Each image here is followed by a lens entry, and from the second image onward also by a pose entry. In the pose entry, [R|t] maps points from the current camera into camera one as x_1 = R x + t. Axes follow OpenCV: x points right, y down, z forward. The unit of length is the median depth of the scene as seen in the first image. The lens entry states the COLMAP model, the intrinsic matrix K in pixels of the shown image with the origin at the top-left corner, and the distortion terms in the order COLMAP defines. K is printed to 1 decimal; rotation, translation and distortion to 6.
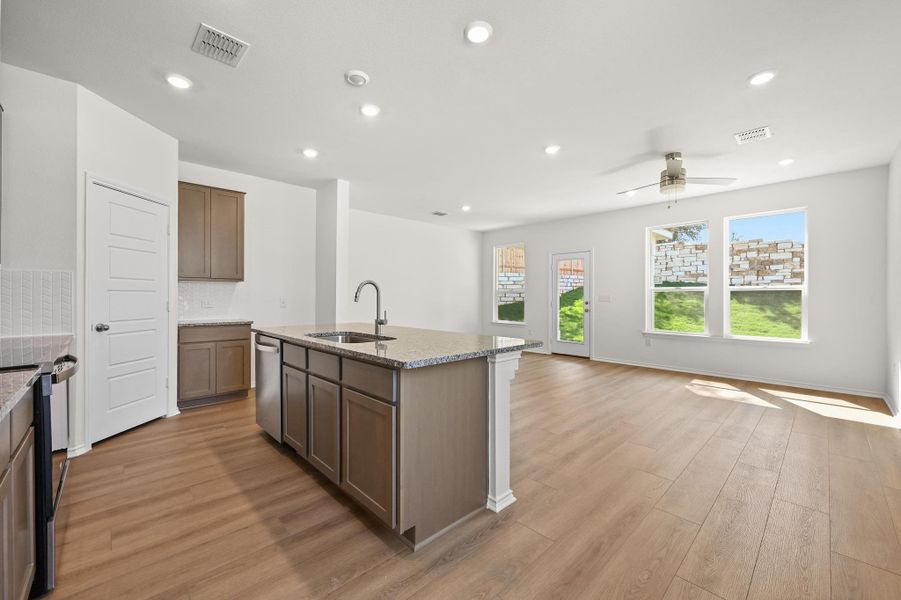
lens RADIAL K [[356.1, 0, 450.8], [0, 356.1, 298.0], [0, 0, 1]] dist [0.001424, -0.000482]
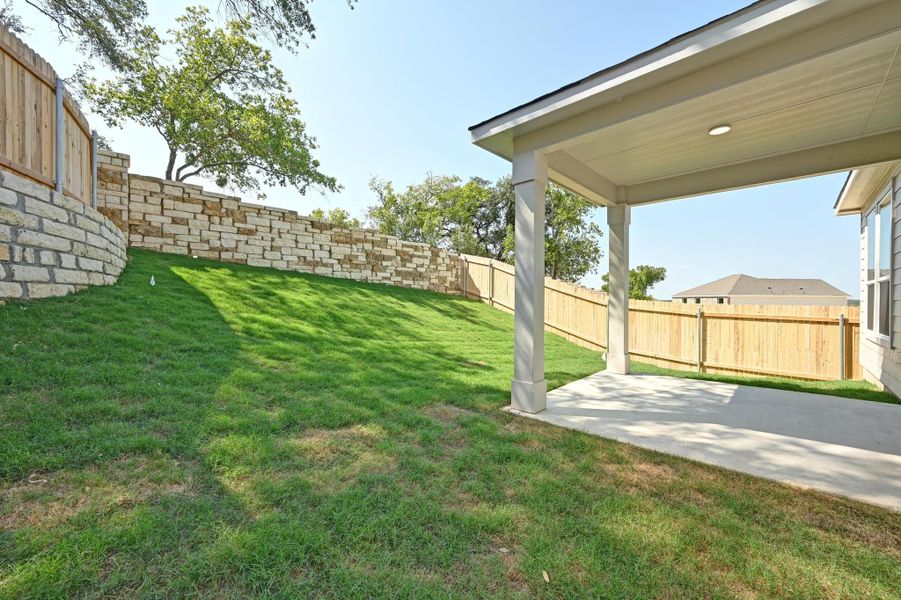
lens RADIAL K [[356.1, 0, 453.0], [0, 356.1, 302.3], [0, 0, 1]] dist [0.001424, -0.000482]
pose [[-0.043654, -0.006526, 0.999025, -0.134343], [-0.000237, 0.999979, 0.006521, 0.035630], [-0.999047, 0.000048, -0.043654, 3.005690]]
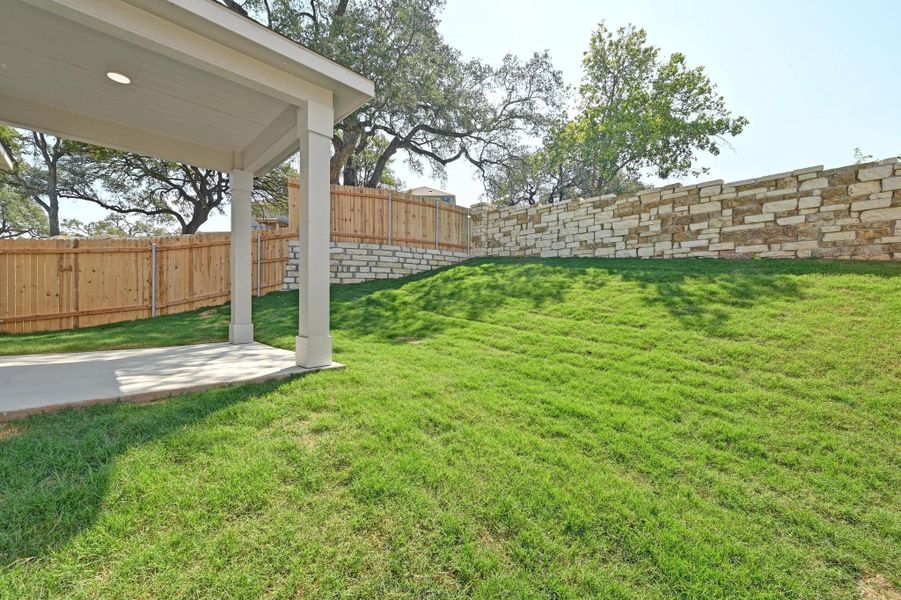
lens RADIAL K [[356.1, 0, 449.9], [0, 356.1, 301.0], [0, 0, 1]] dist [0.001424, -0.000482]
pose [[0.999634, 0.001495, 0.027028, 1.592866], [-0.001576, 0.999994, 0.002981, 0.153384], [-0.027023, -0.003022, 0.999630, 1.331301]]
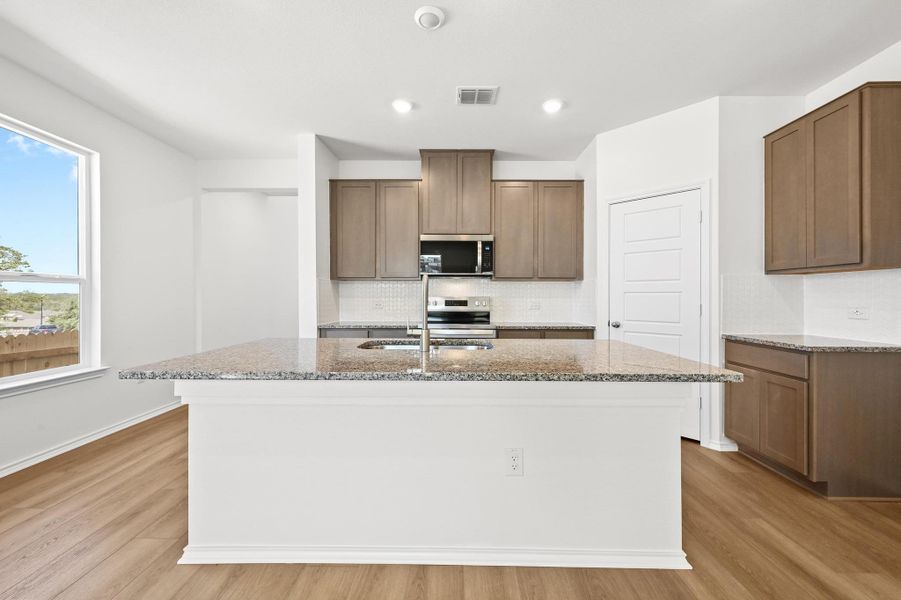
lens RADIAL K [[356.1, 0, 452.1], [0, 356.1, 295.2], [0, 0, 1]] dist [0.001424, -0.000482]
pose [[-0.691534, -0.008725, -0.722291, 0.180657], [-0.007391, 0.999960, -0.005003, -0.002838], [0.722306, 0.001879, -0.691571, 1.051305]]
